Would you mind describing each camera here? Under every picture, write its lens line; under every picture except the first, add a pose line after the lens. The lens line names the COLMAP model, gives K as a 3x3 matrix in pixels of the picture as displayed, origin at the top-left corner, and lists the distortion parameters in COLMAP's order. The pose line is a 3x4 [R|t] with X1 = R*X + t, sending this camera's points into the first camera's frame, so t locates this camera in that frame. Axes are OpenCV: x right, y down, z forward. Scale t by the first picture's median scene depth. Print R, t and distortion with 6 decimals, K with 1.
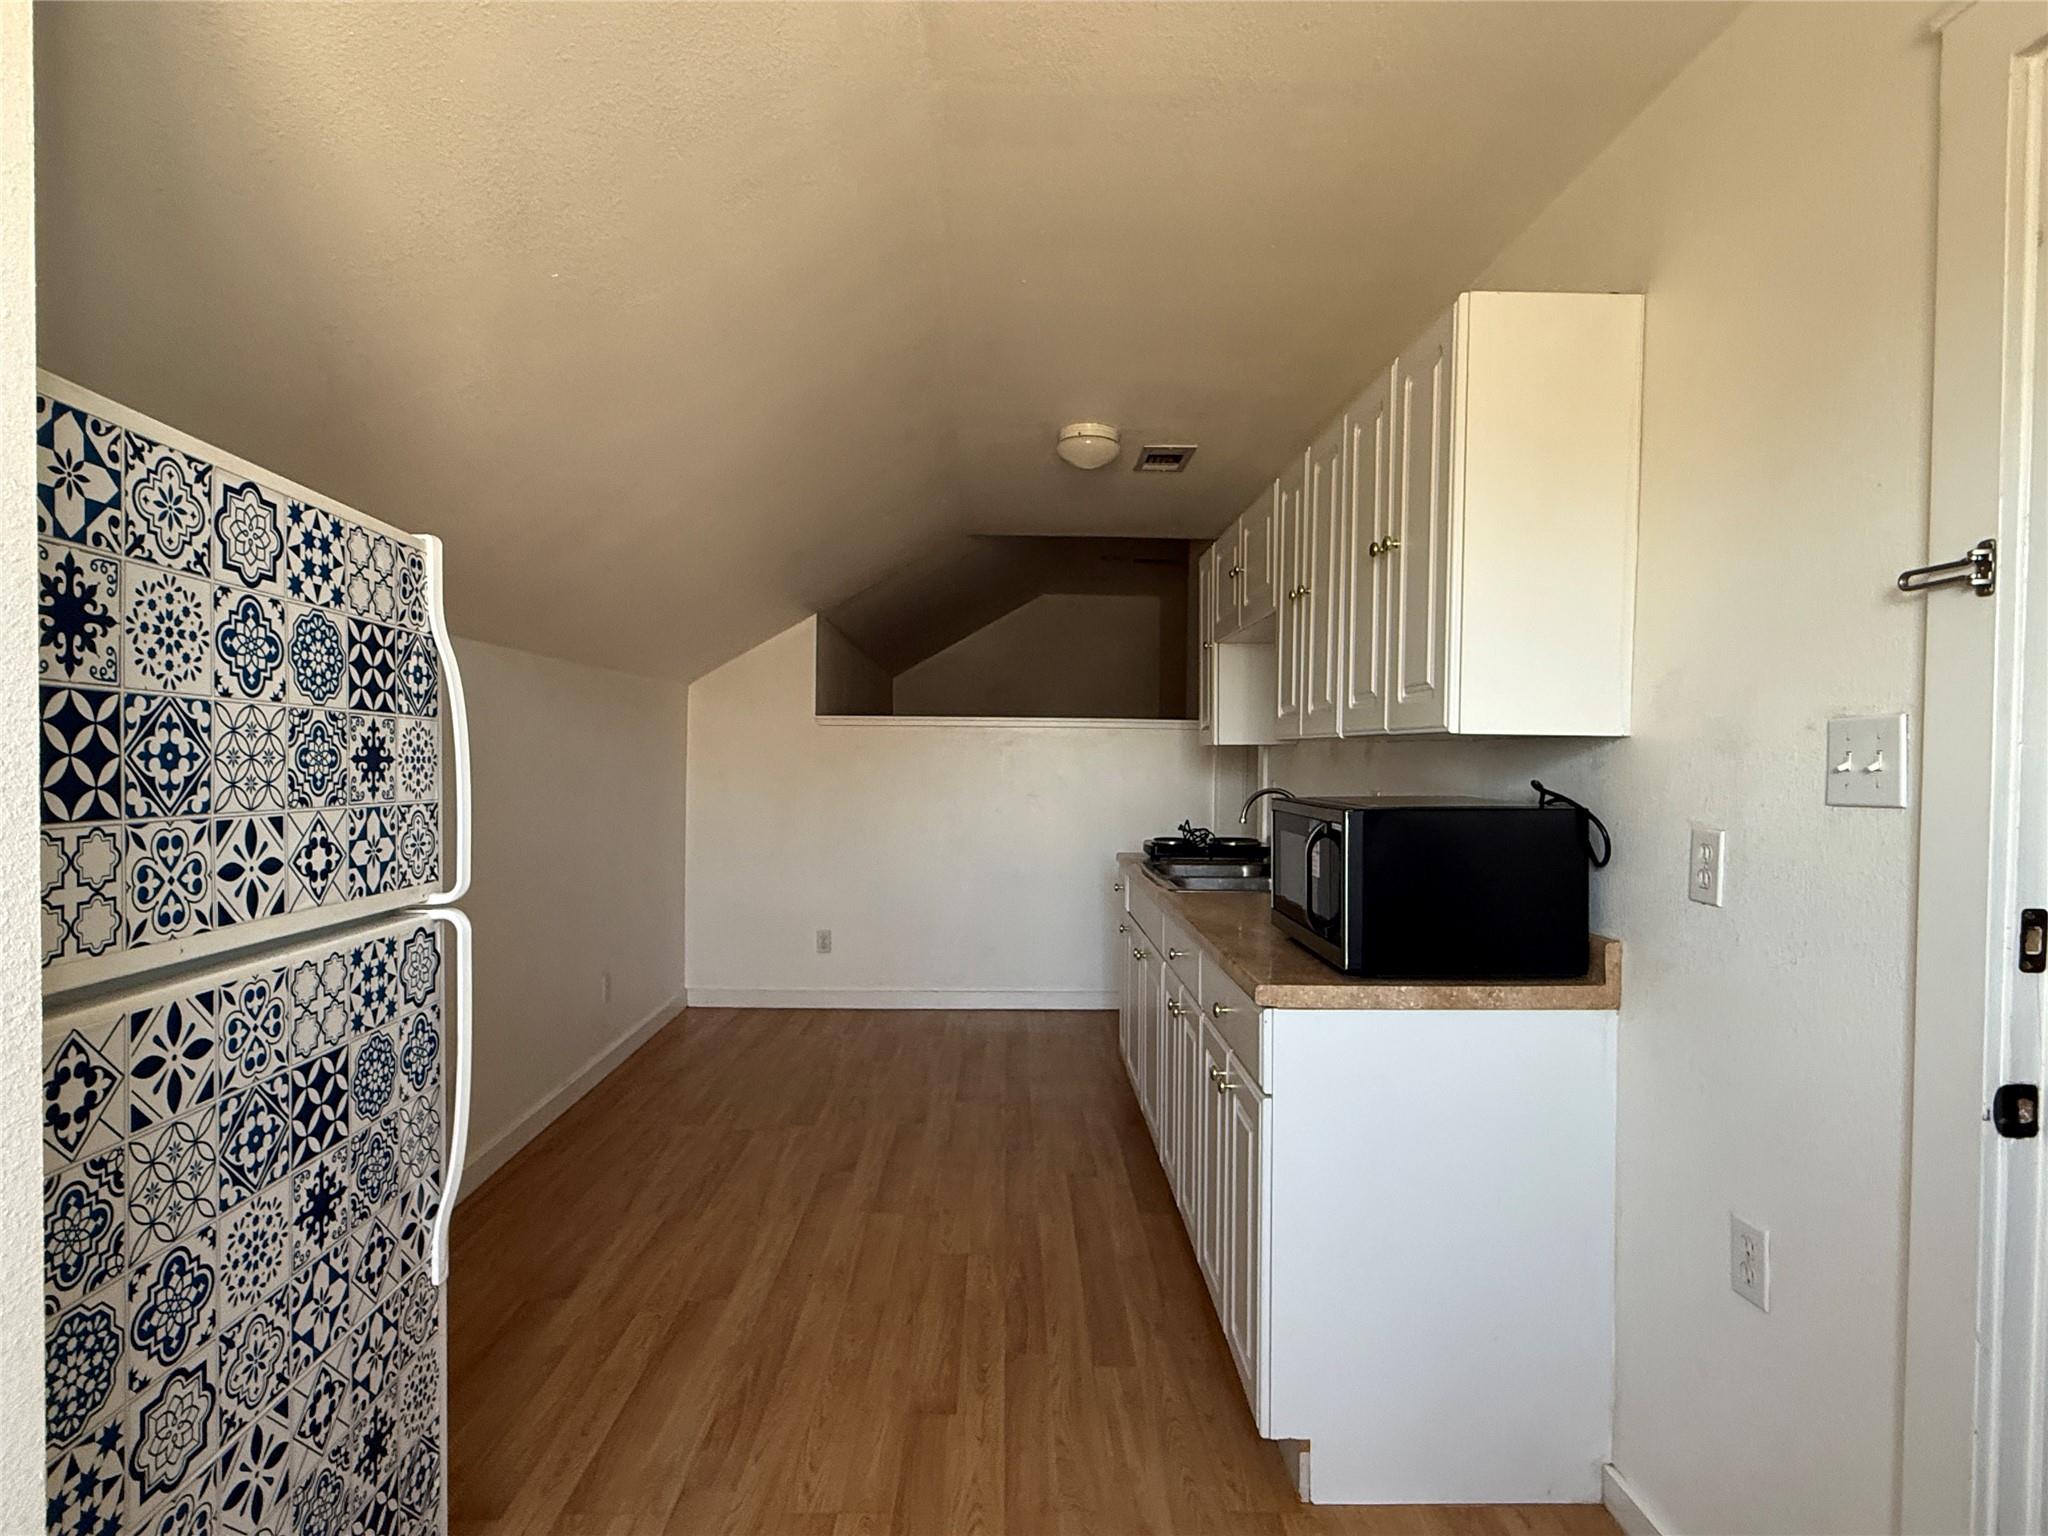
lens RADIAL K [[1055.6, 0, 1025.8], [0, 1055.6, 765.2], [0, 0, 1]] dist [0.001792, -0.000152]
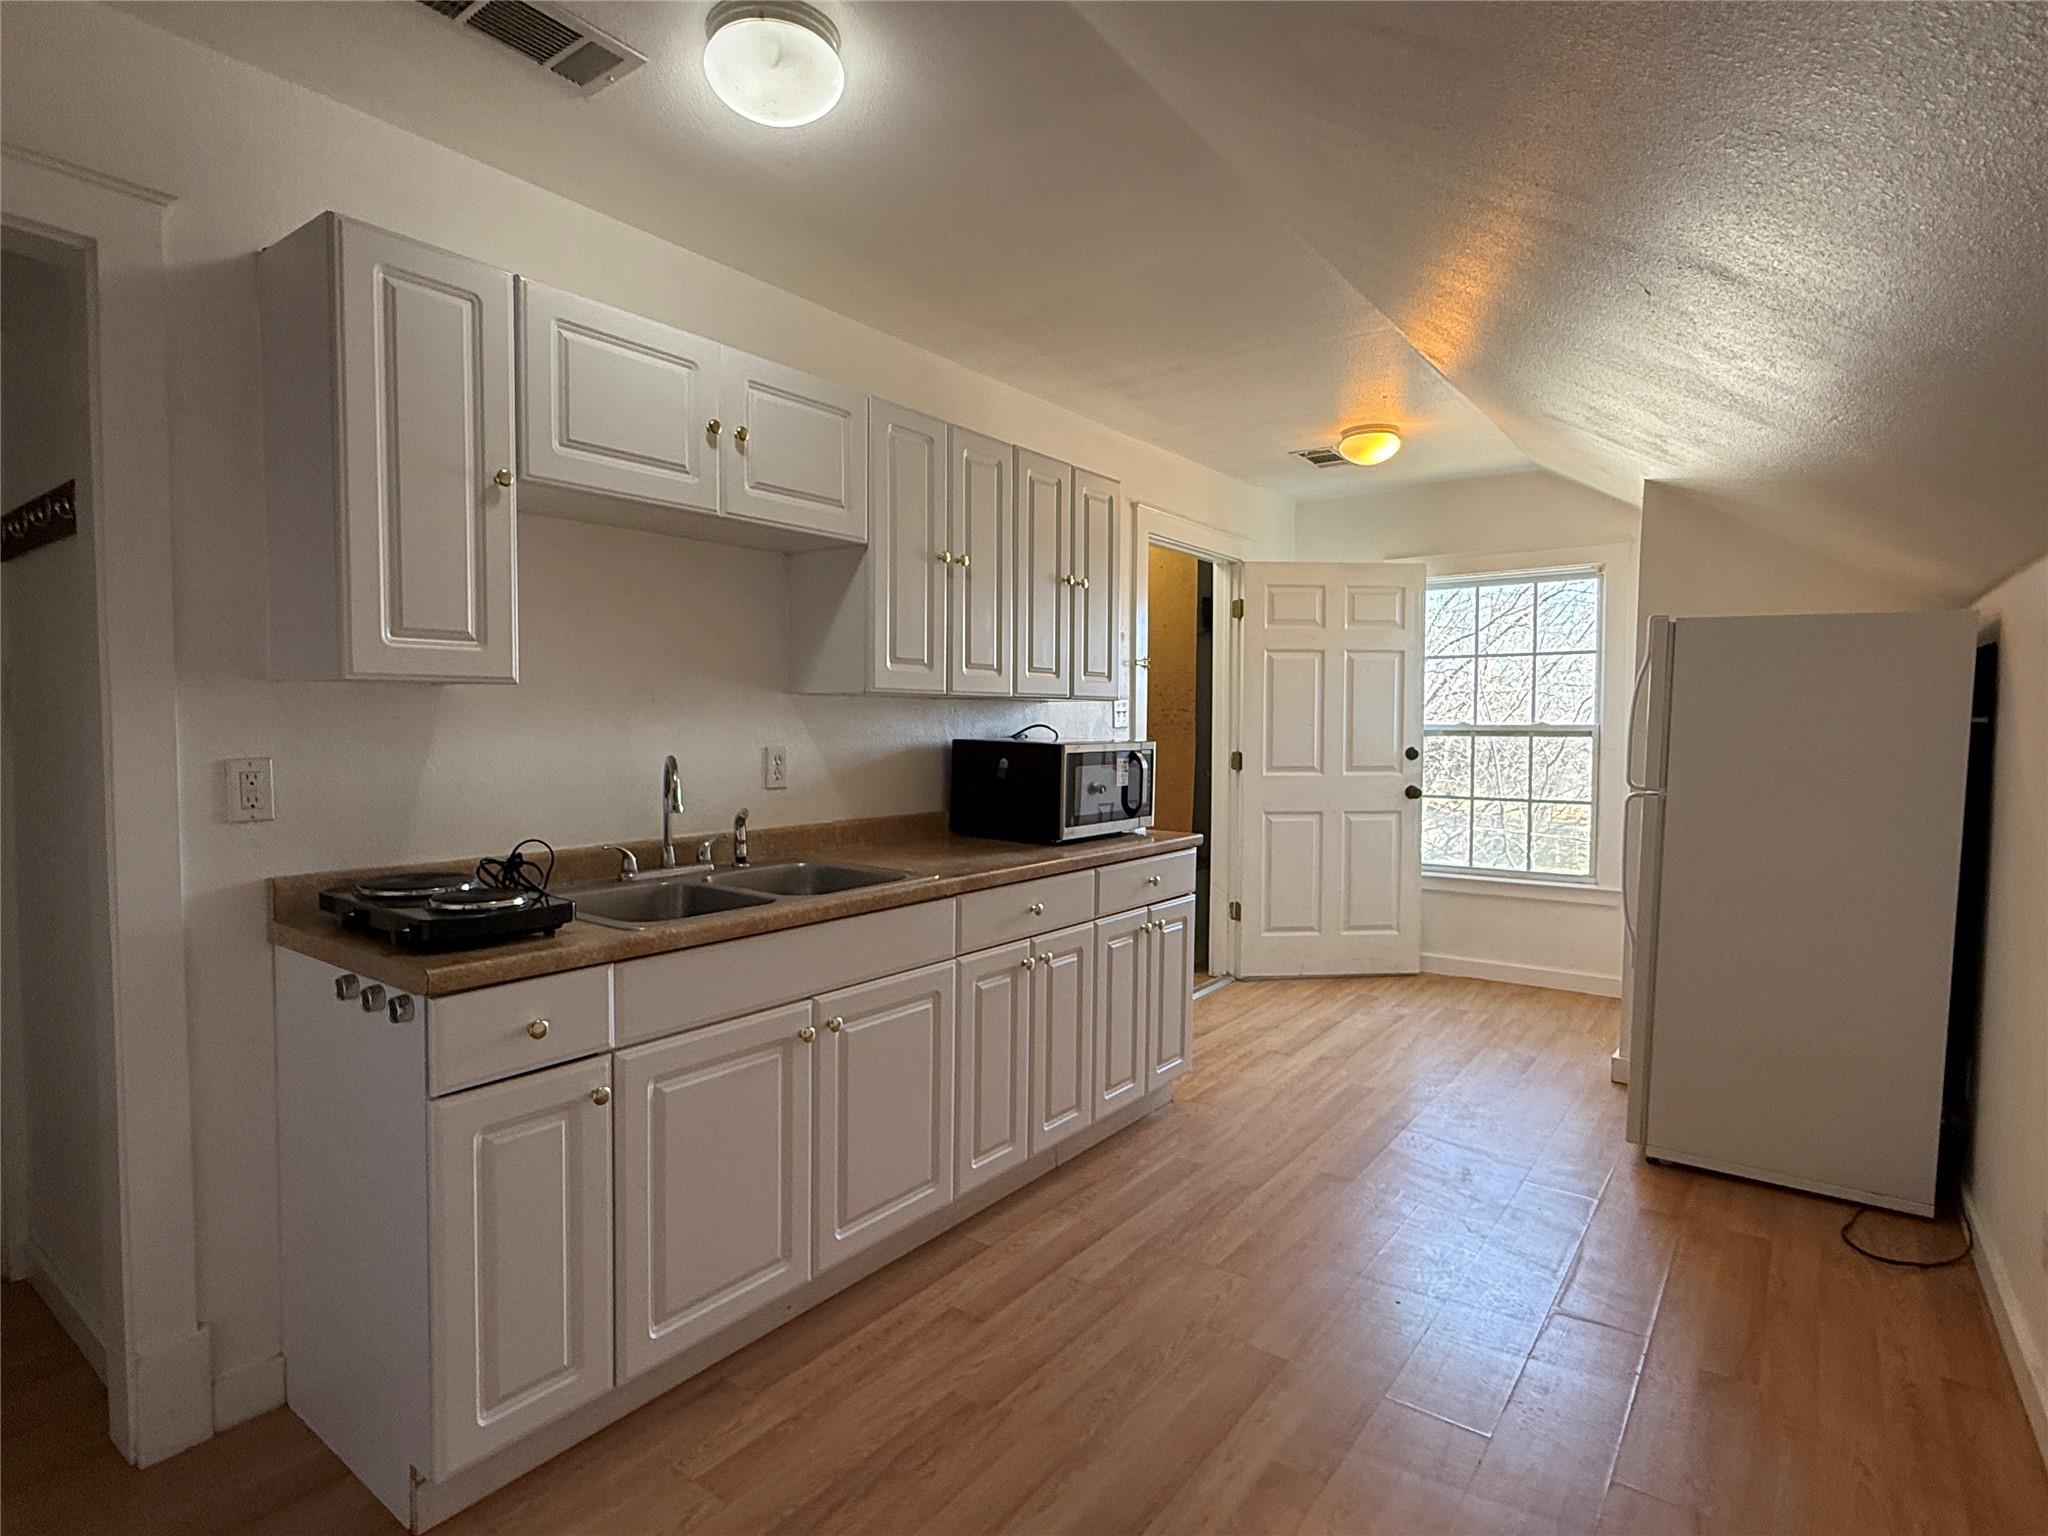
lens RADIAL K [[1055.6, 0, 1022.6], [0, 1055.6, 770.6], [0, 0, 1]] dist [0.001792, -0.000152]
pose [[-0.786781, -0.047227, 0.615422, -0.410861], [-0.007899, 0.997757, 0.066469, -0.017845], [-0.617181, 0.047435, -0.785390, 1.600291]]
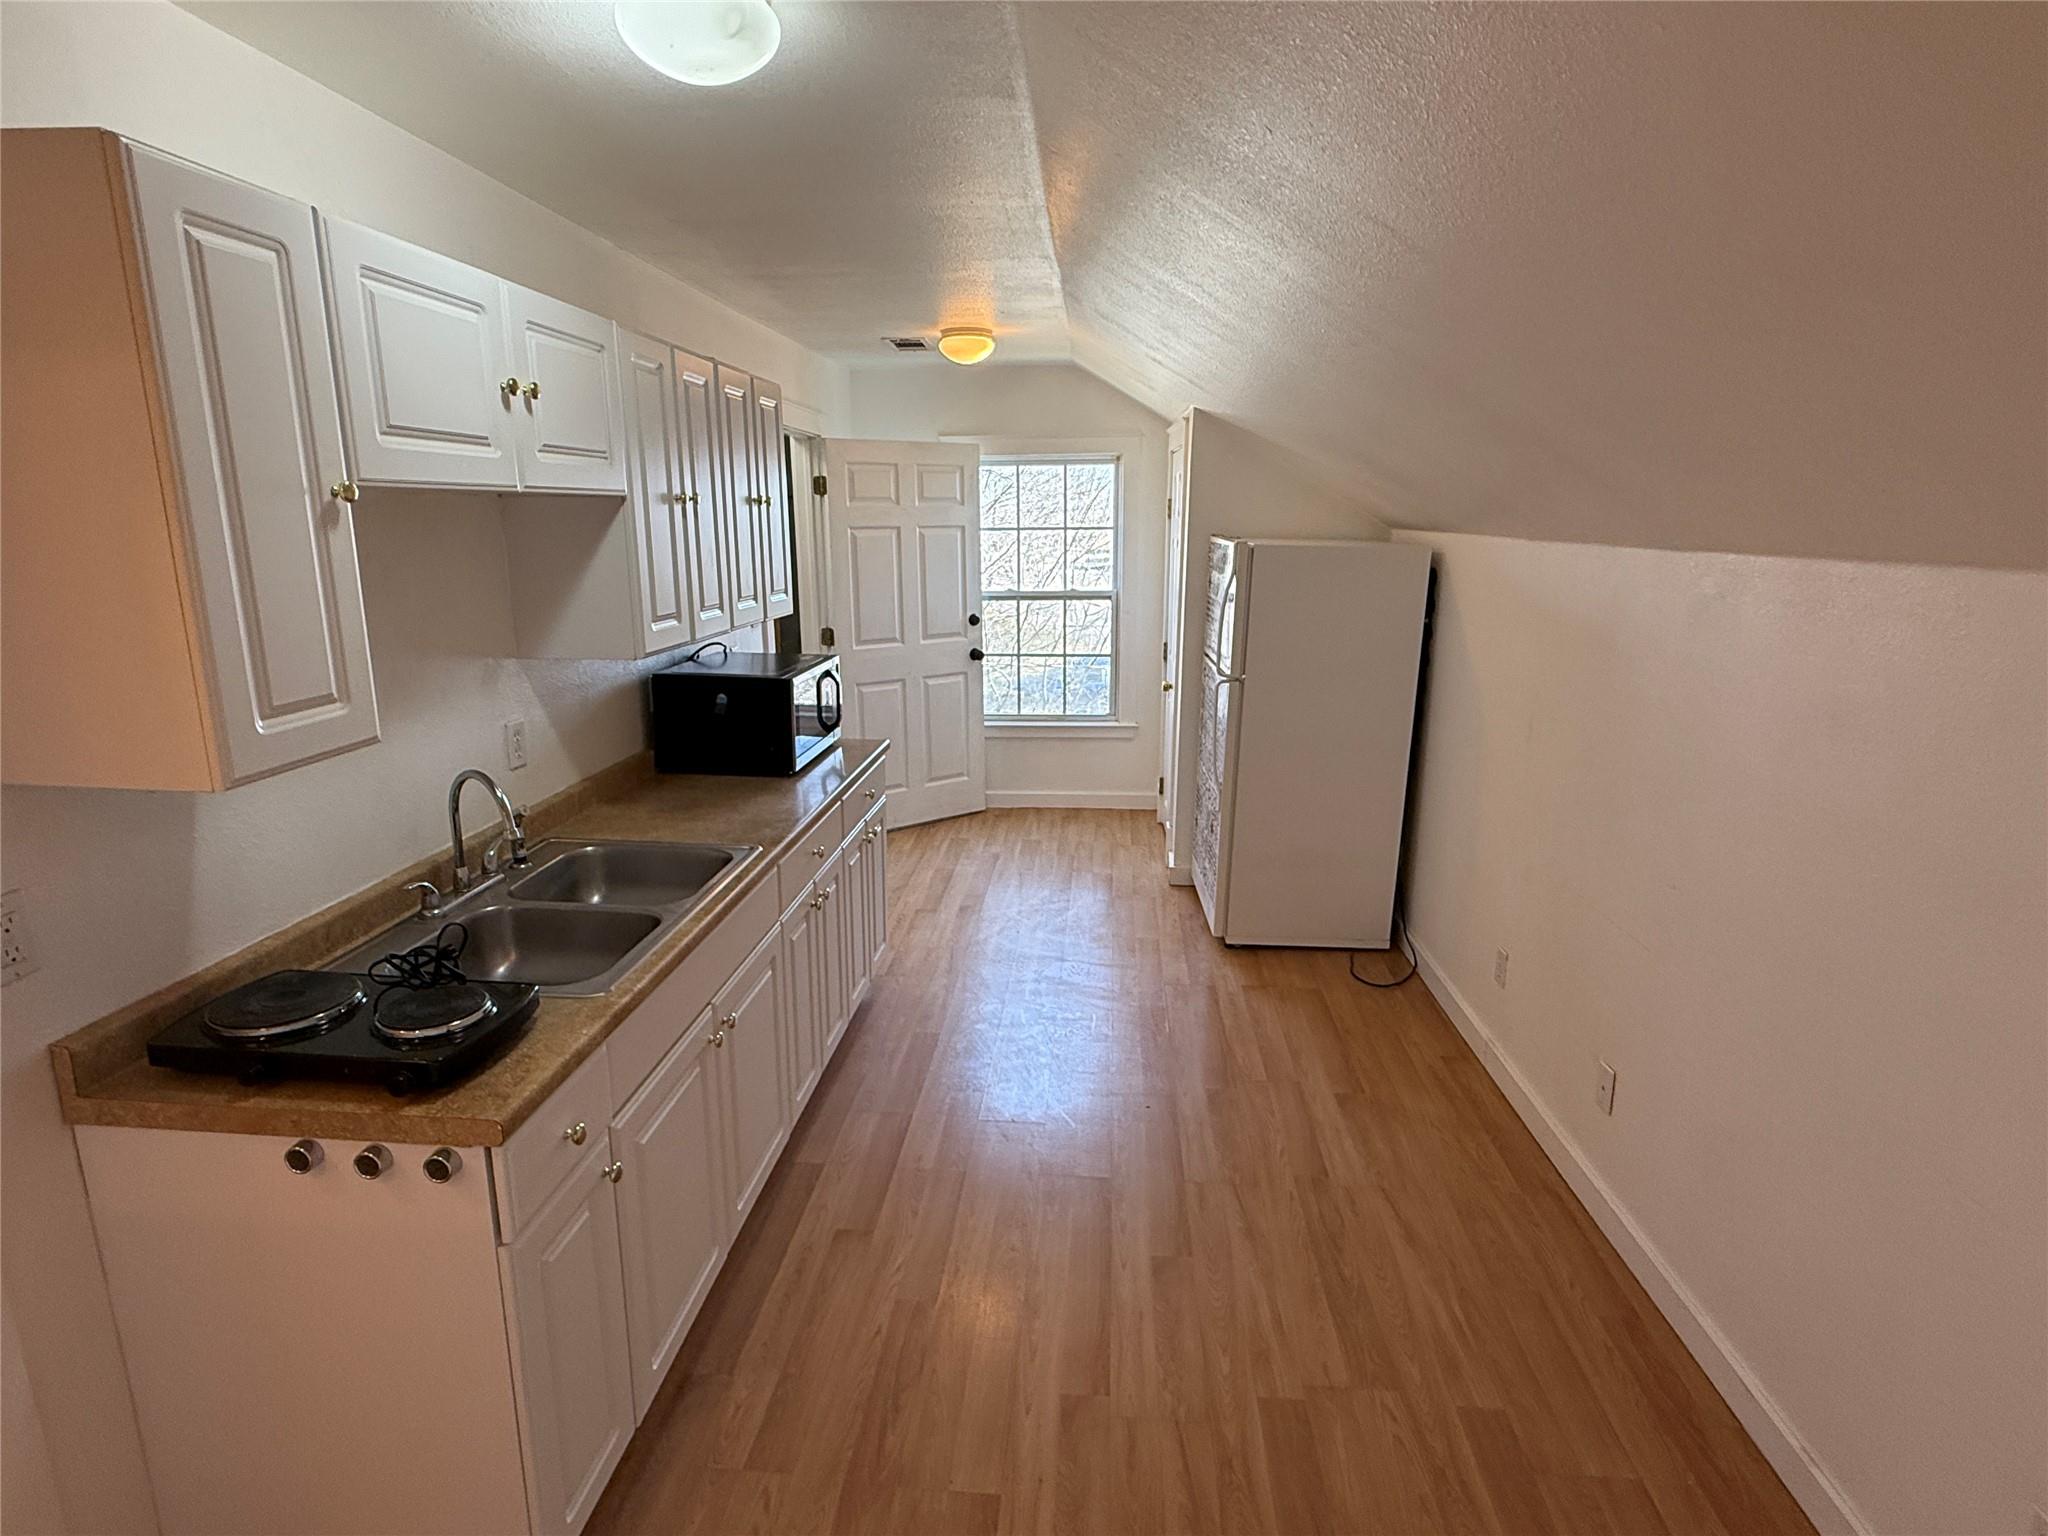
lens RADIAL K [[1055.6, 0, 1012.1], [0, 1055.6, 760.1], [0, 0, 1]] dist [0.001792, -0.000152]
pose [[-0.993559, -0.035612, 0.107579, -0.141369], [-0.008896, 0.970919, 0.239241, -0.144786], [-0.112970, 0.236743, -0.964982, 1.757179]]
